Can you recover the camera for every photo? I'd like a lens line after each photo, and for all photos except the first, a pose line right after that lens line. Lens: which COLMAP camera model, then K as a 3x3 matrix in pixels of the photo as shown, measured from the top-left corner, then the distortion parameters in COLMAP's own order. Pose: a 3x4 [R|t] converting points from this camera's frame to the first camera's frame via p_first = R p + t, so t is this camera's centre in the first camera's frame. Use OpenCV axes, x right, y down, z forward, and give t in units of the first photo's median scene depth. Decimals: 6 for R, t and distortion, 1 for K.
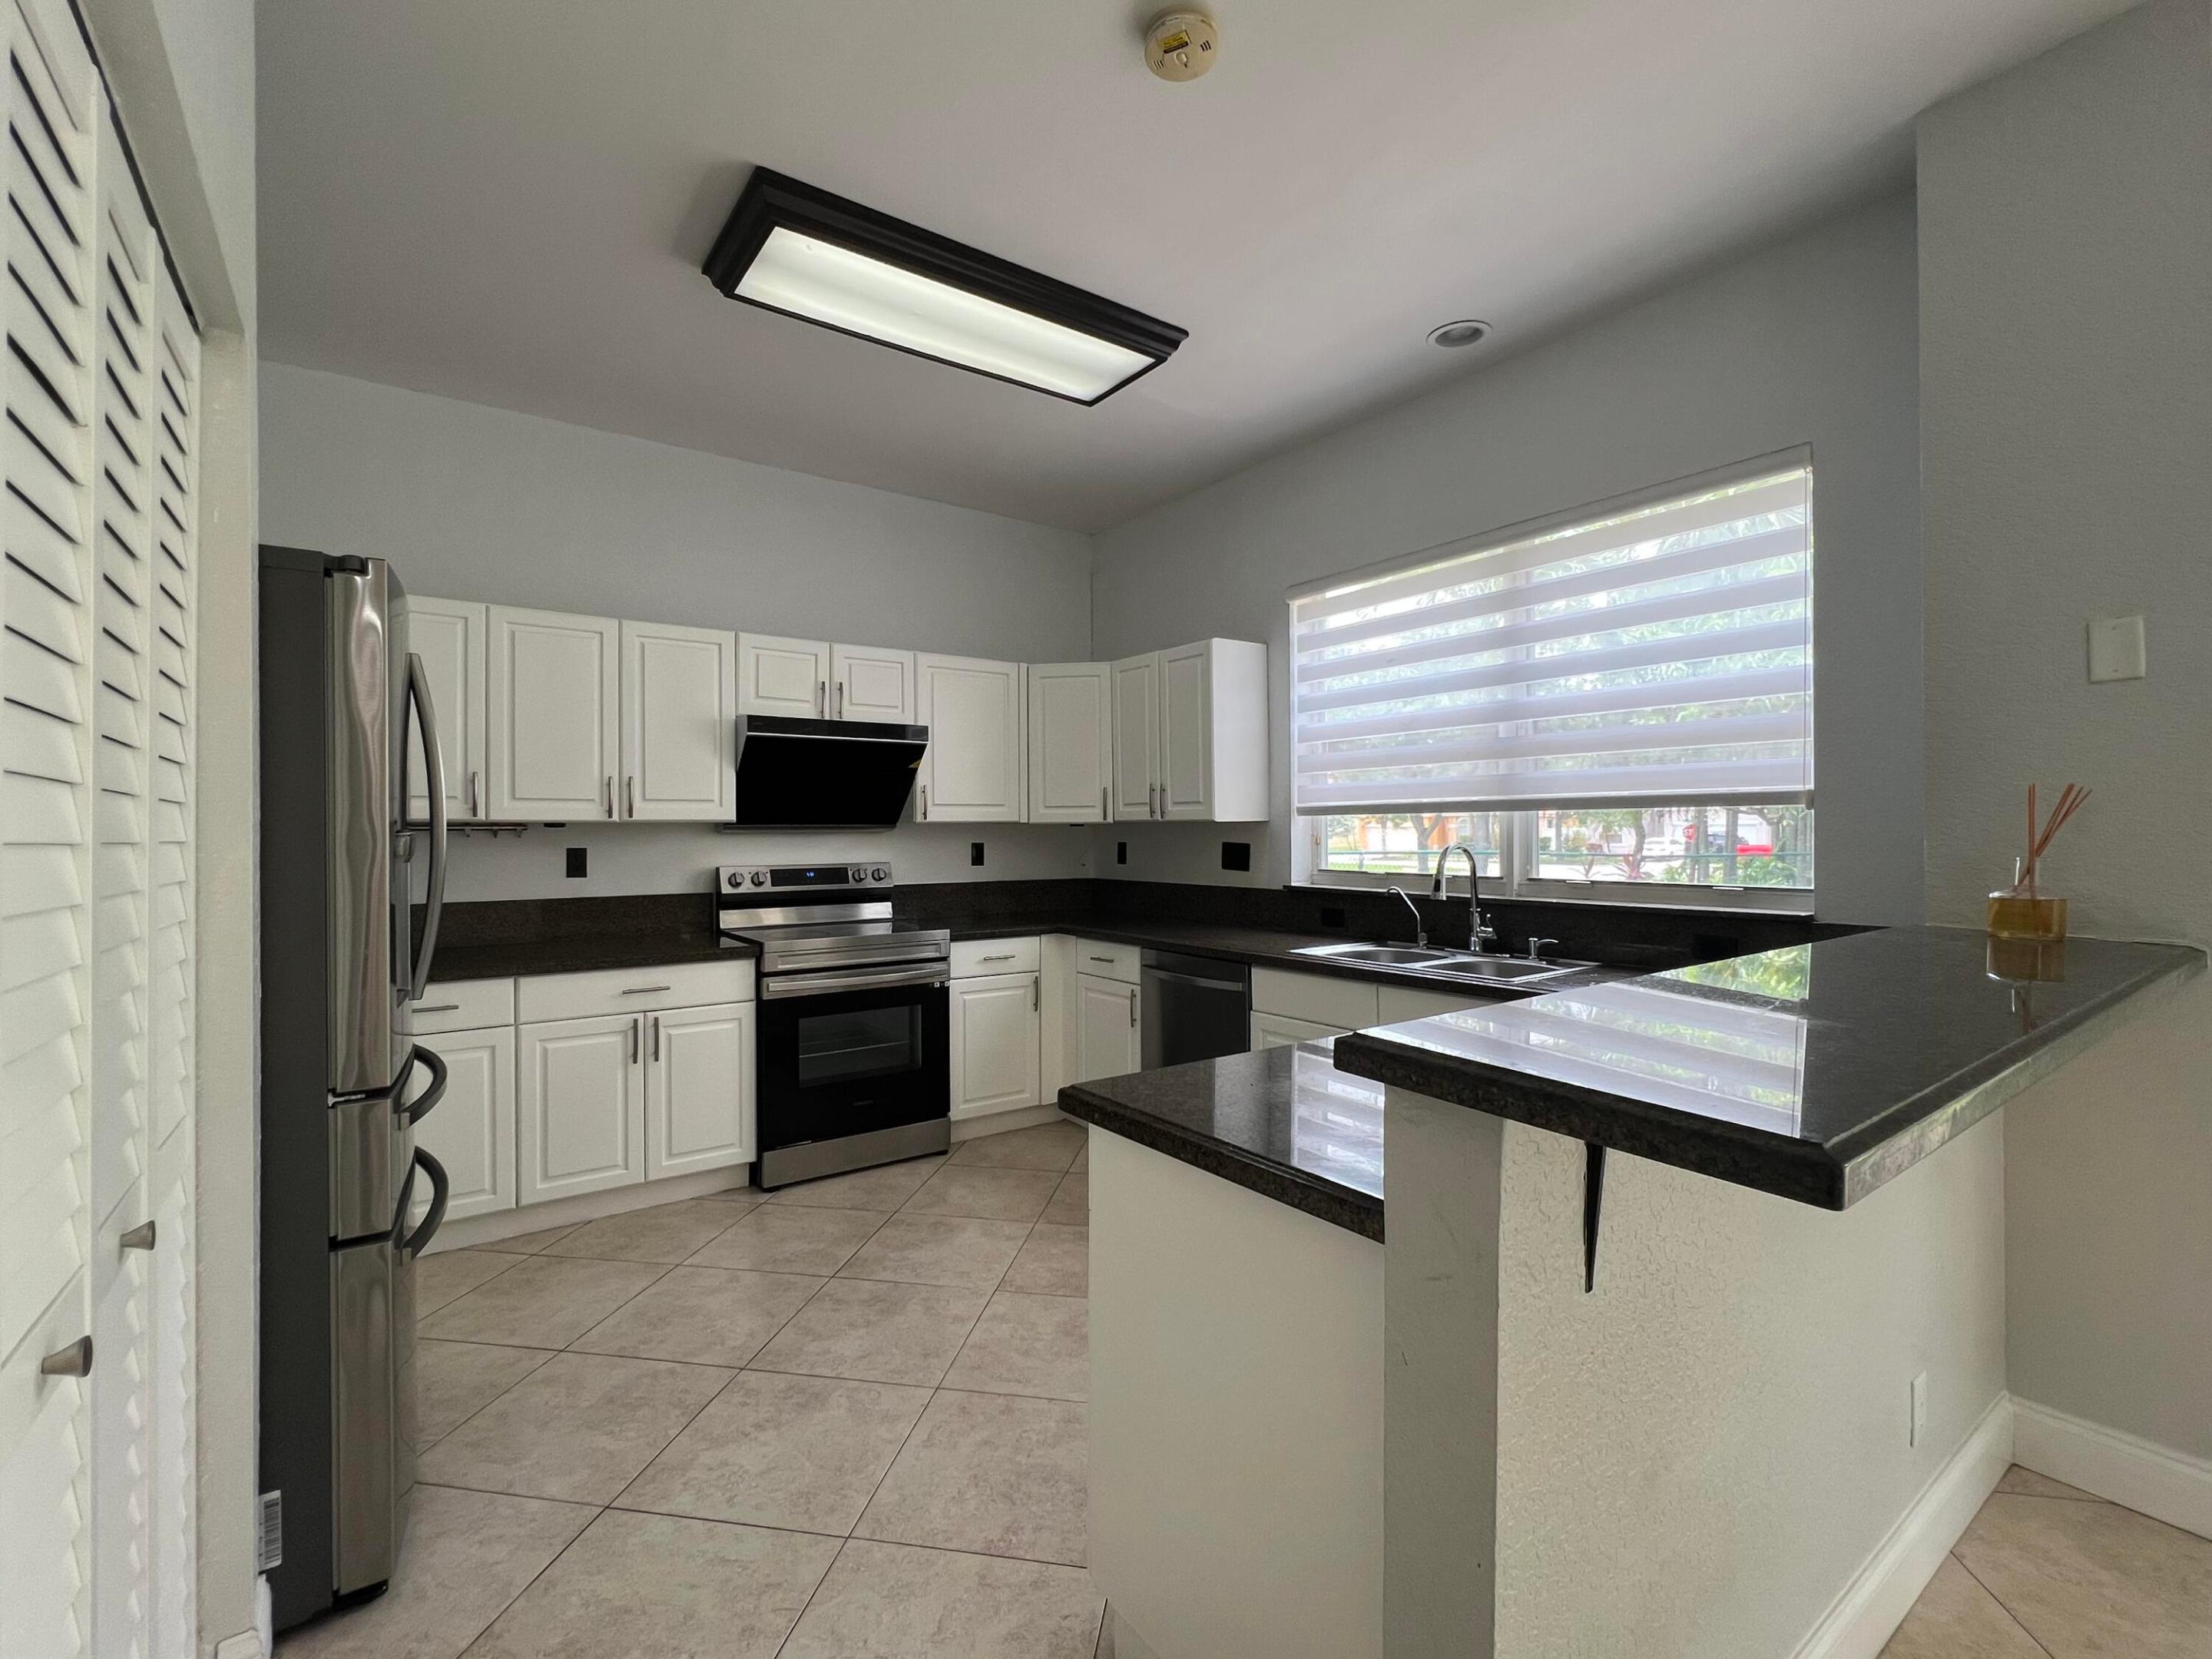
lens RADIAL K [[978.1, 0, 1099.9], [0, 978.1, 829.6], [0, 0, 1]] dist [-0.003436, 0.000769]
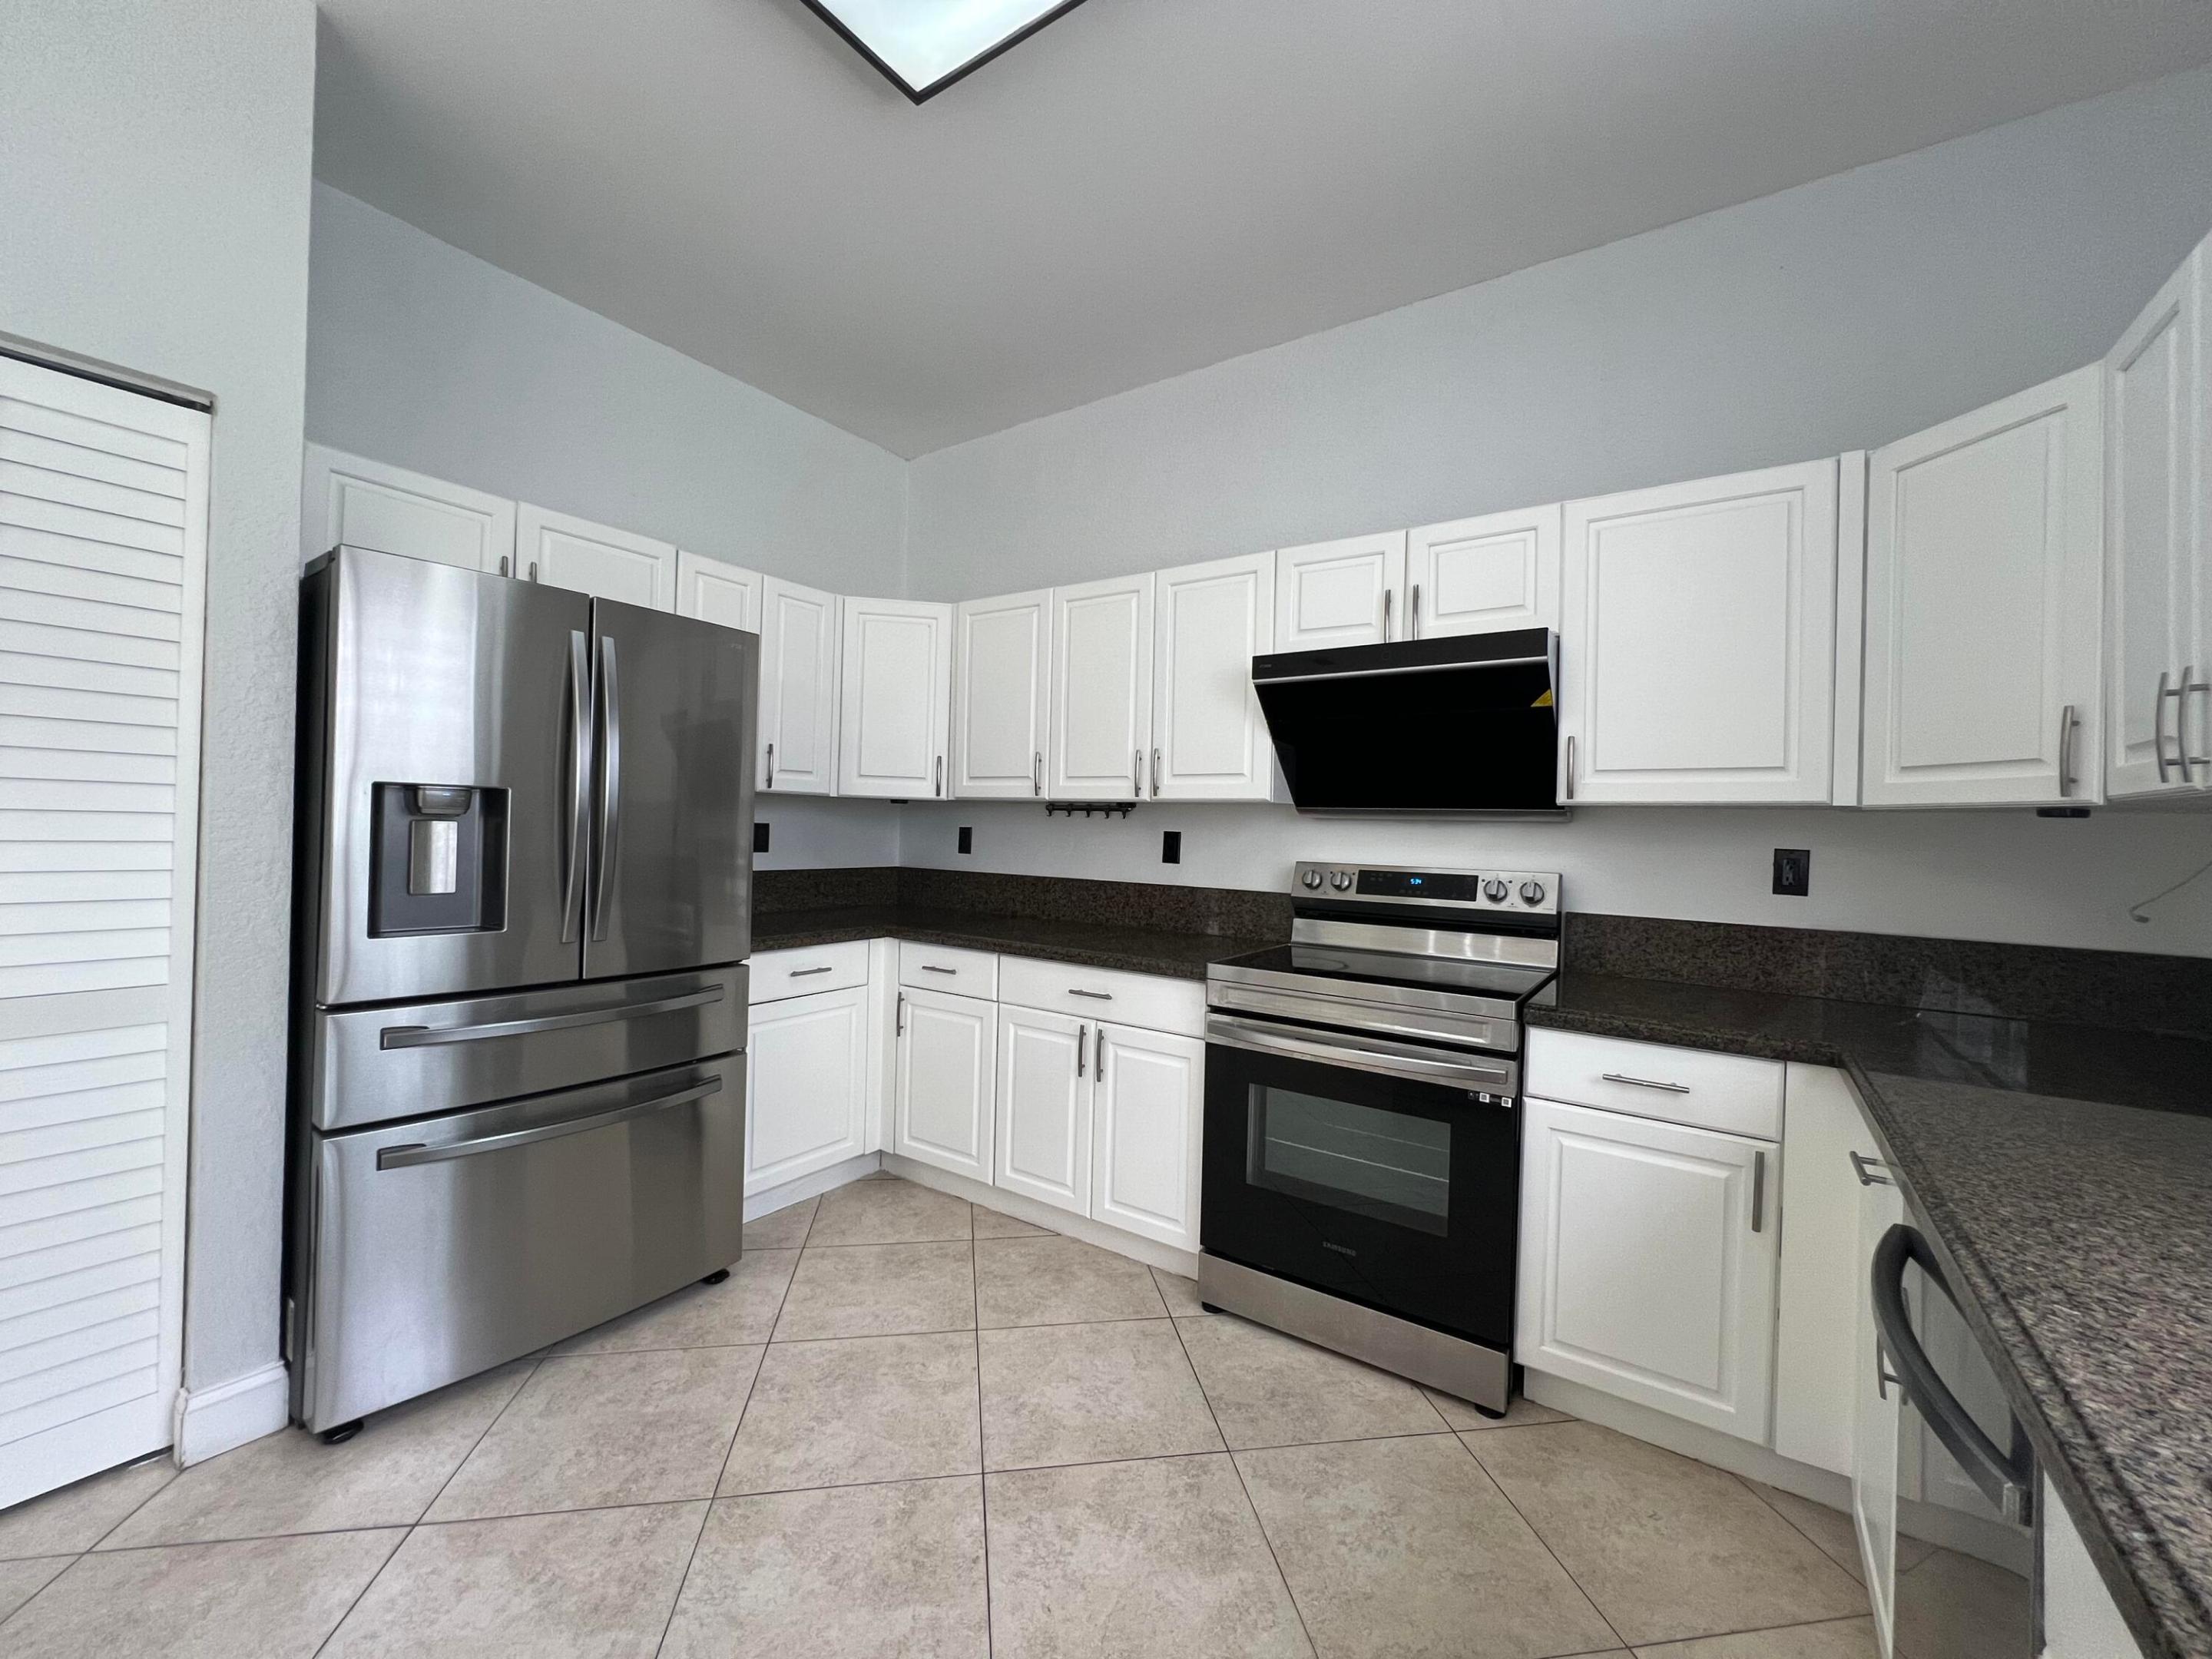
lens RADIAL K [[888.9, 0, 1099.5], [0, 888.9, 826.0], [0, 0, 1]] dist [-0.003665, 0.000896]
pose [[0.325096, 0.014098, -0.945576, 0.263471], [-0.025421, 0.999658, 0.006164, 0.011140], [0.945339, 0.022034, 0.325343, 0.729027]]
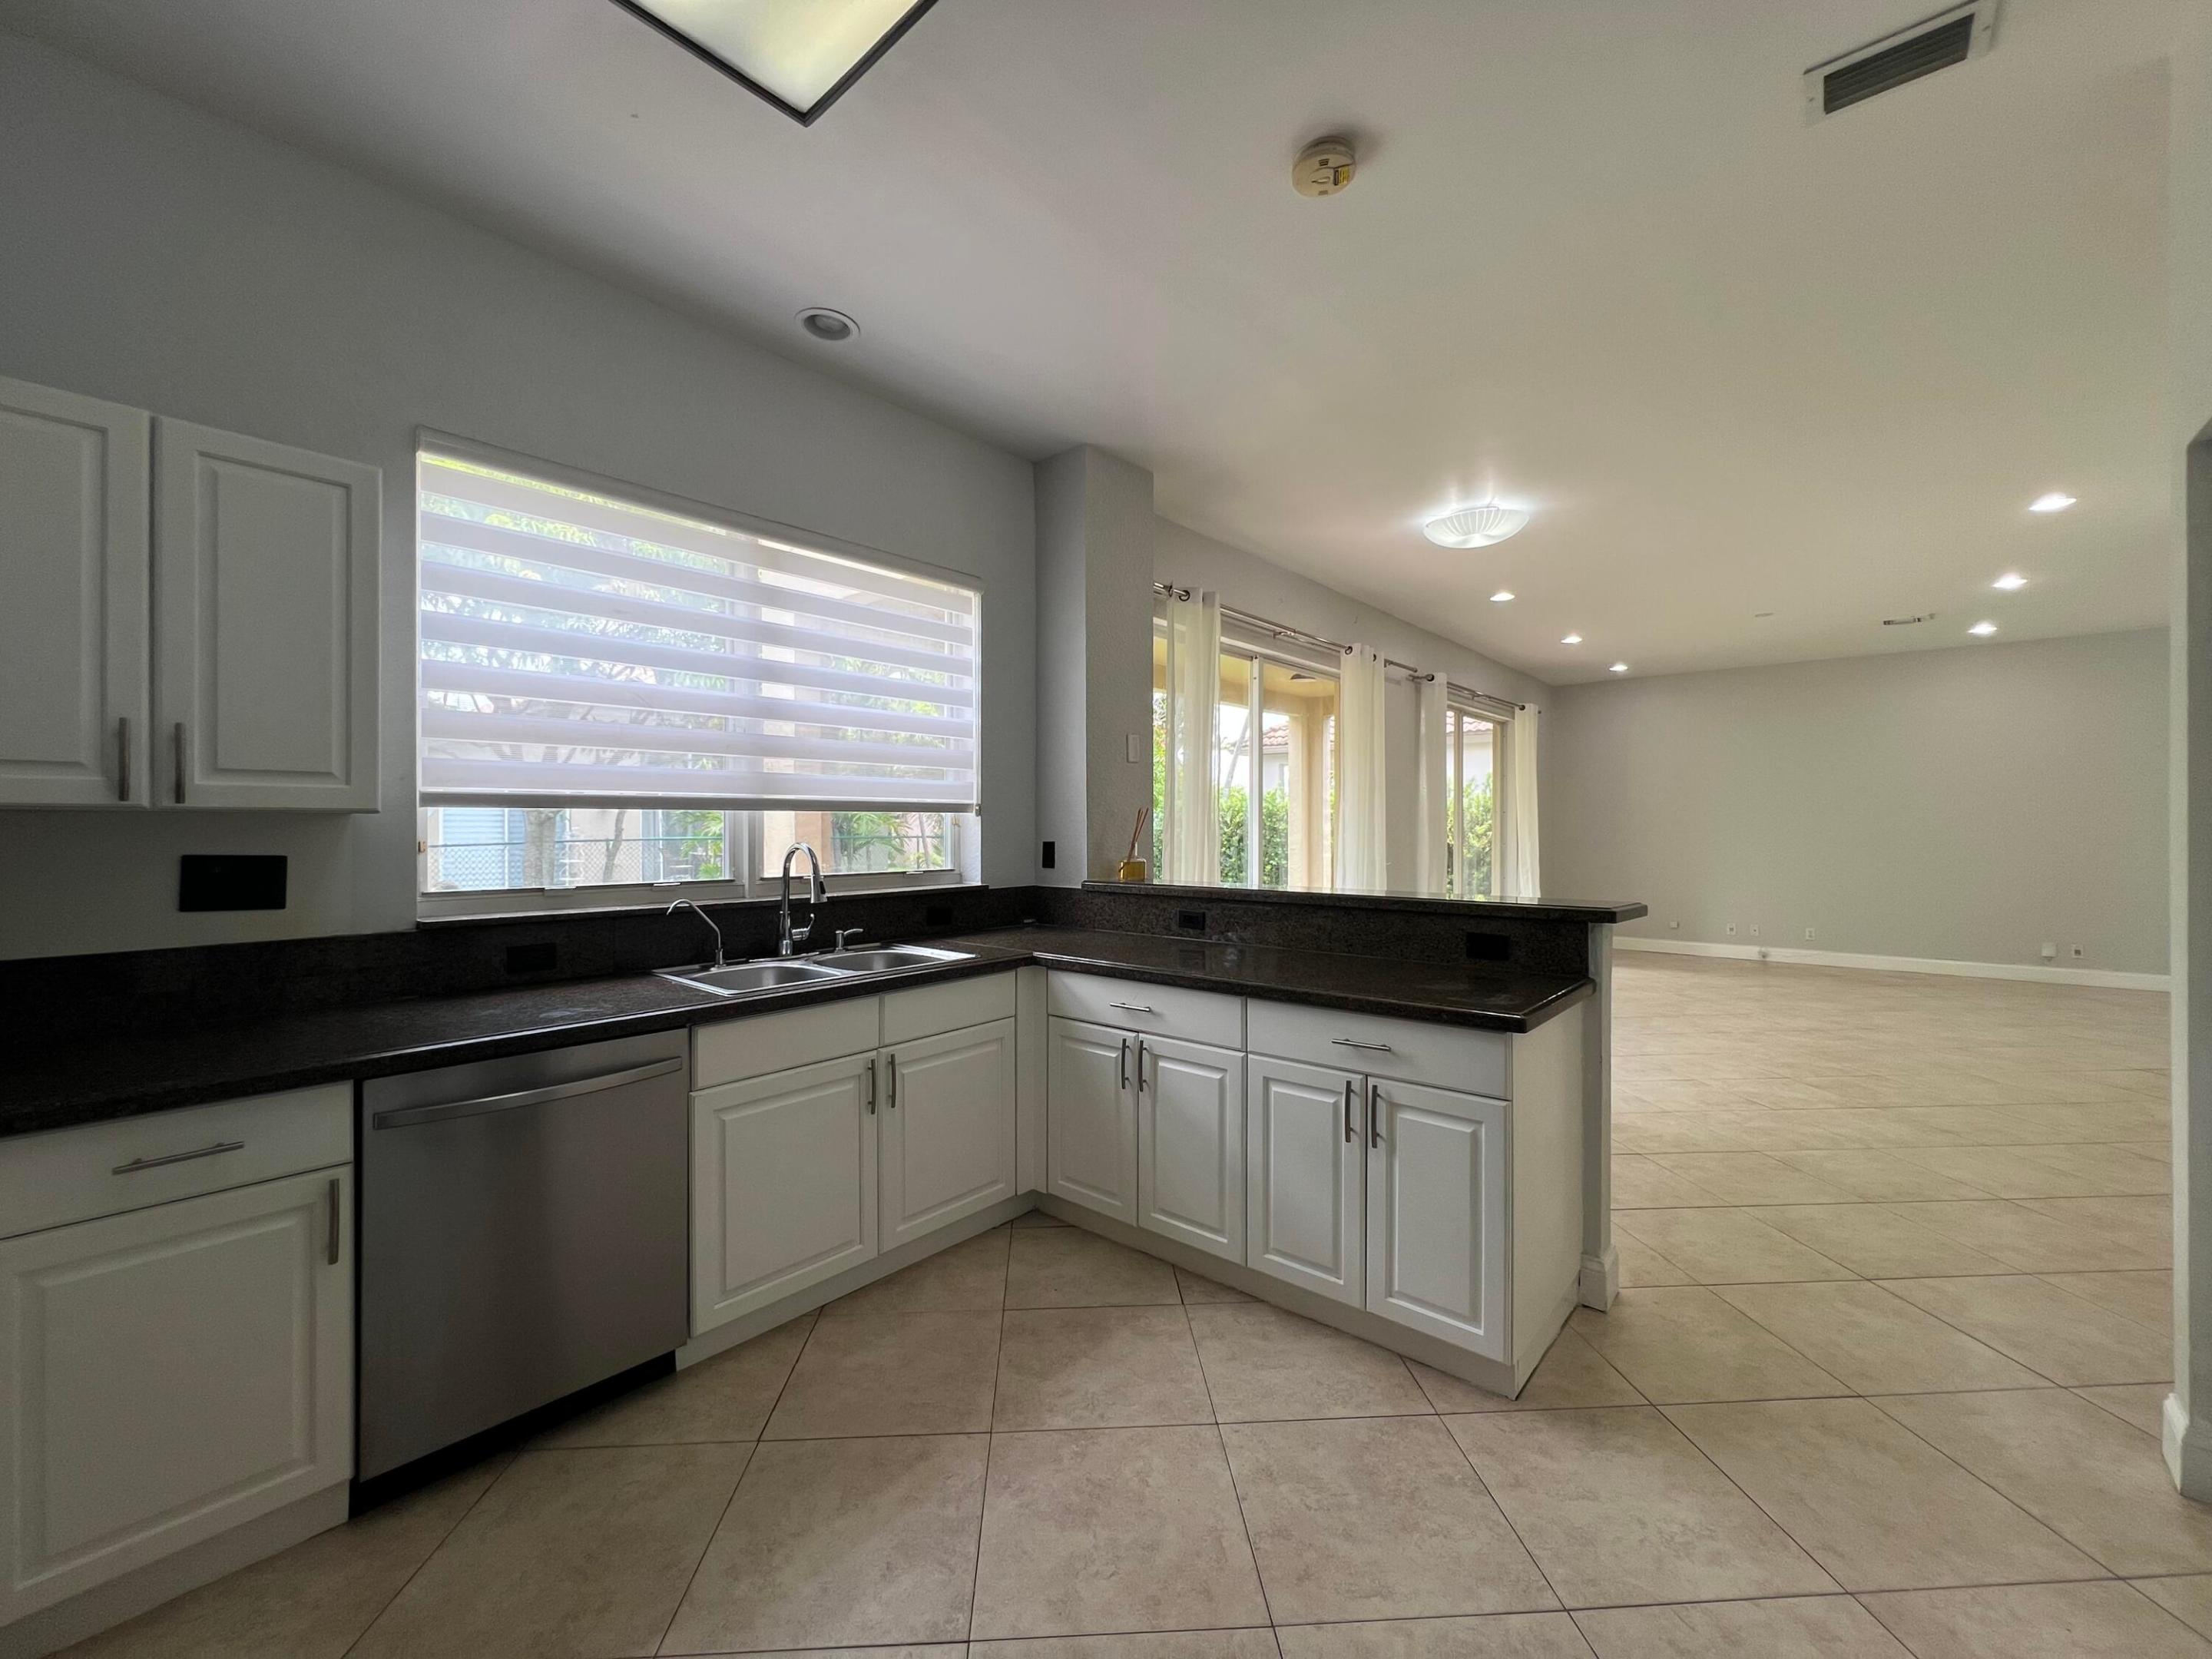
lens RADIAL K [[888.9, 0, 1100.1], [0, 888.9, 826.9], [0, 0, 1]] dist [-0.003665, 0.000896]
pose [[-0.219541, 0.004565, 0.975593, -0.509903], [0.001924, 0.999989, -0.004246, 0.001948], [-0.975601, 0.000945, -0.219547, 0.844382]]
